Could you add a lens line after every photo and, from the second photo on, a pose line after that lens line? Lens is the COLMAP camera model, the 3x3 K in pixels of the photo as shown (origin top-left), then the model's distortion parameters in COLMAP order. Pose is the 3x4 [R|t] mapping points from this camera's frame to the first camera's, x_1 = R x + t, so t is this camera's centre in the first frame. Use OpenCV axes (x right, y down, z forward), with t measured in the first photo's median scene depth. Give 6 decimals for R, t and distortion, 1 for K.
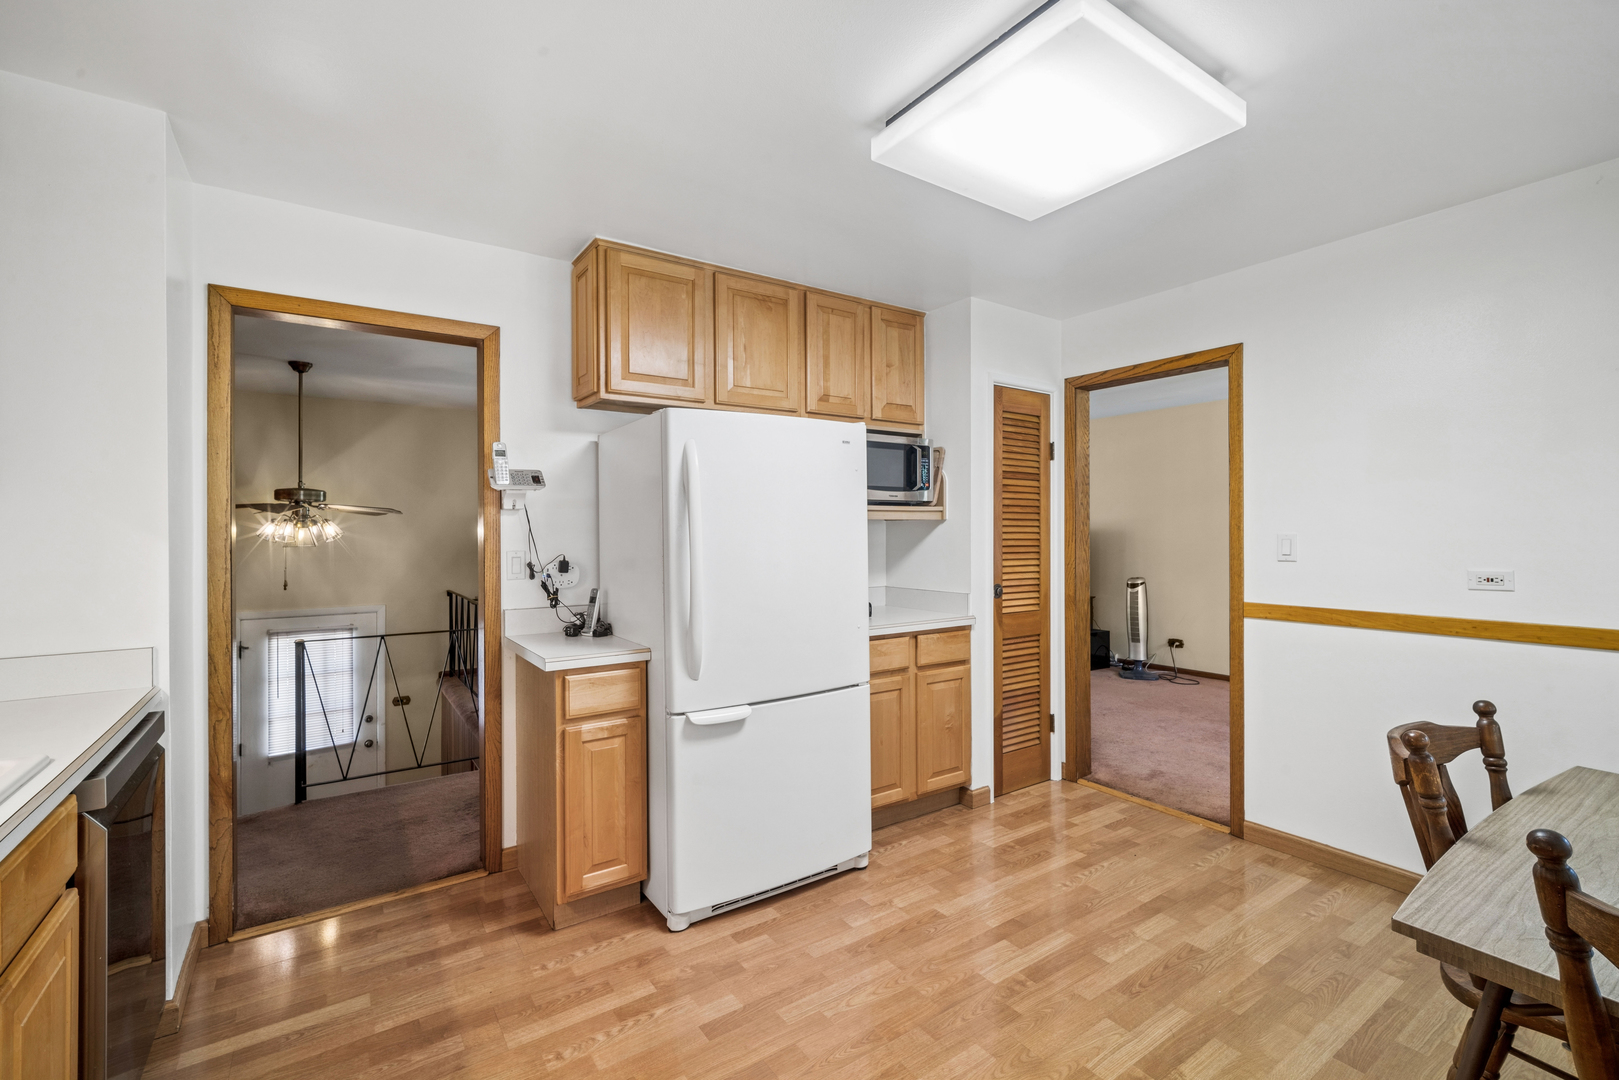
lens RADIAL K [[706.9, 0, 803.1], [0, 706.9, 529.7], [0, 0, 1]] dist [-0.002502, -0.000021]
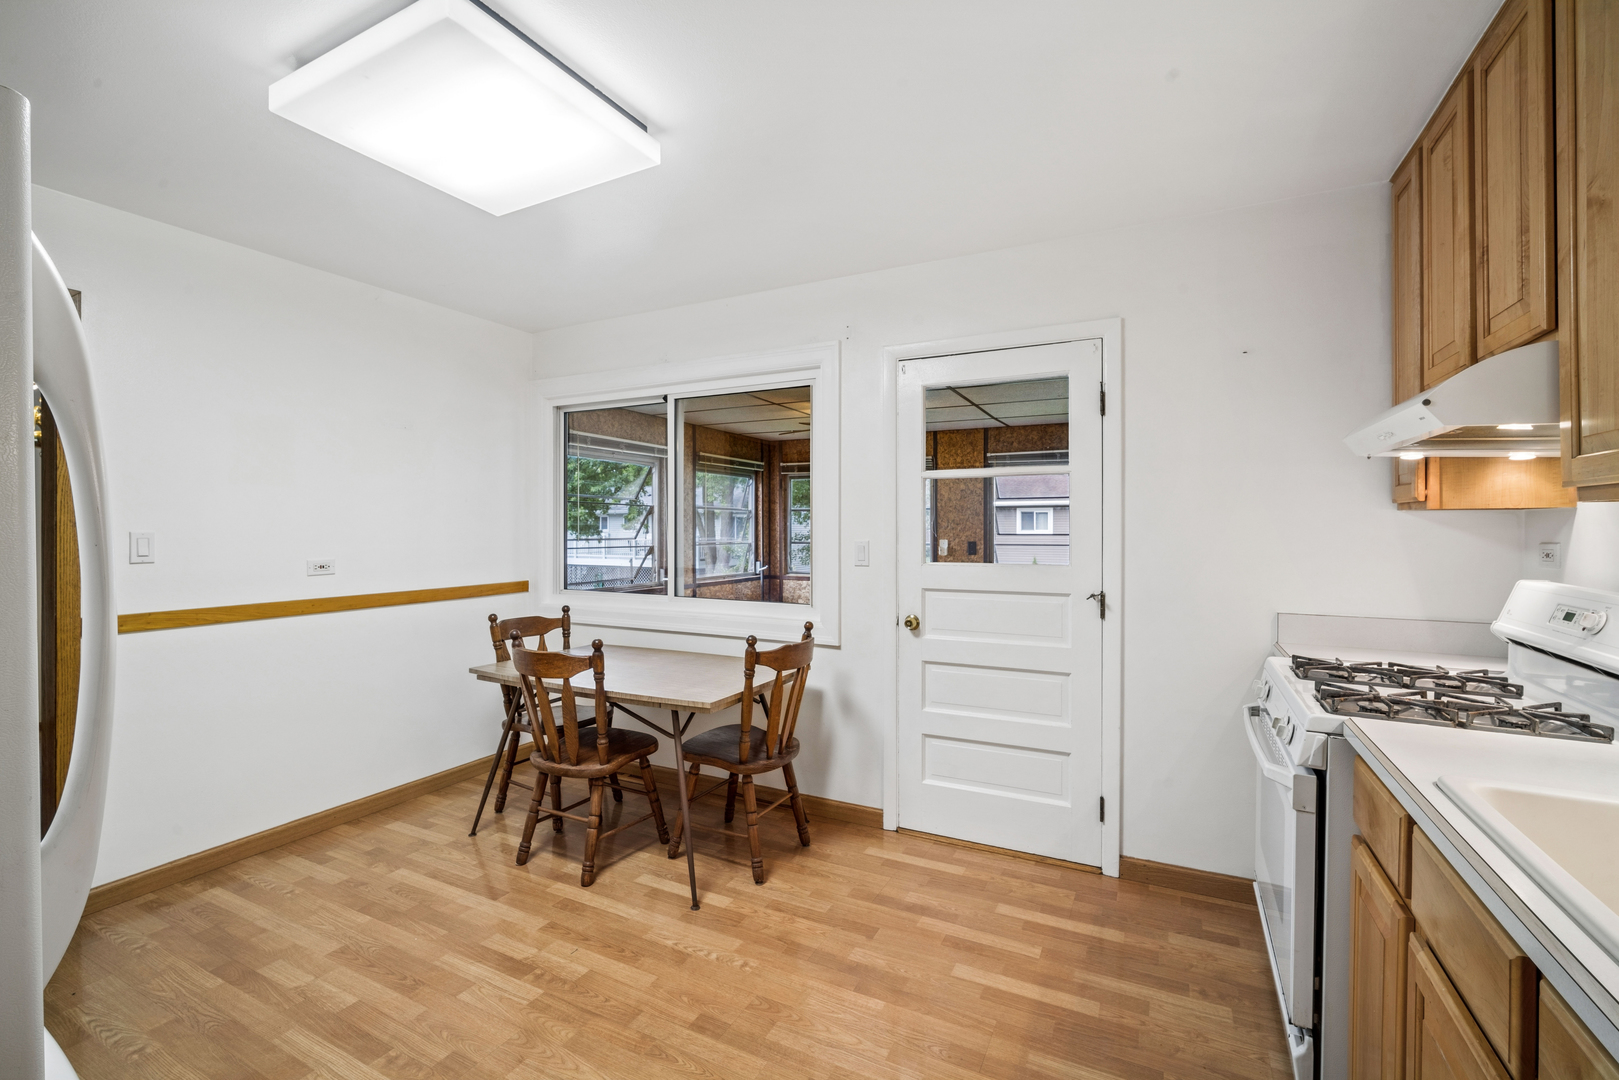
lens RADIAL K [[706.9, 0, 803.1], [0, 706.9, 529.7], [0, 0, 1]] dist [-0.002502, -0.000021]
pose [[-0.476316, 0.001443, 0.879273, -0.681028], [0.001930, 0.999998, -0.000596, 0.006415], [-0.879272, 0.001413, -0.476318, 0.980301]]
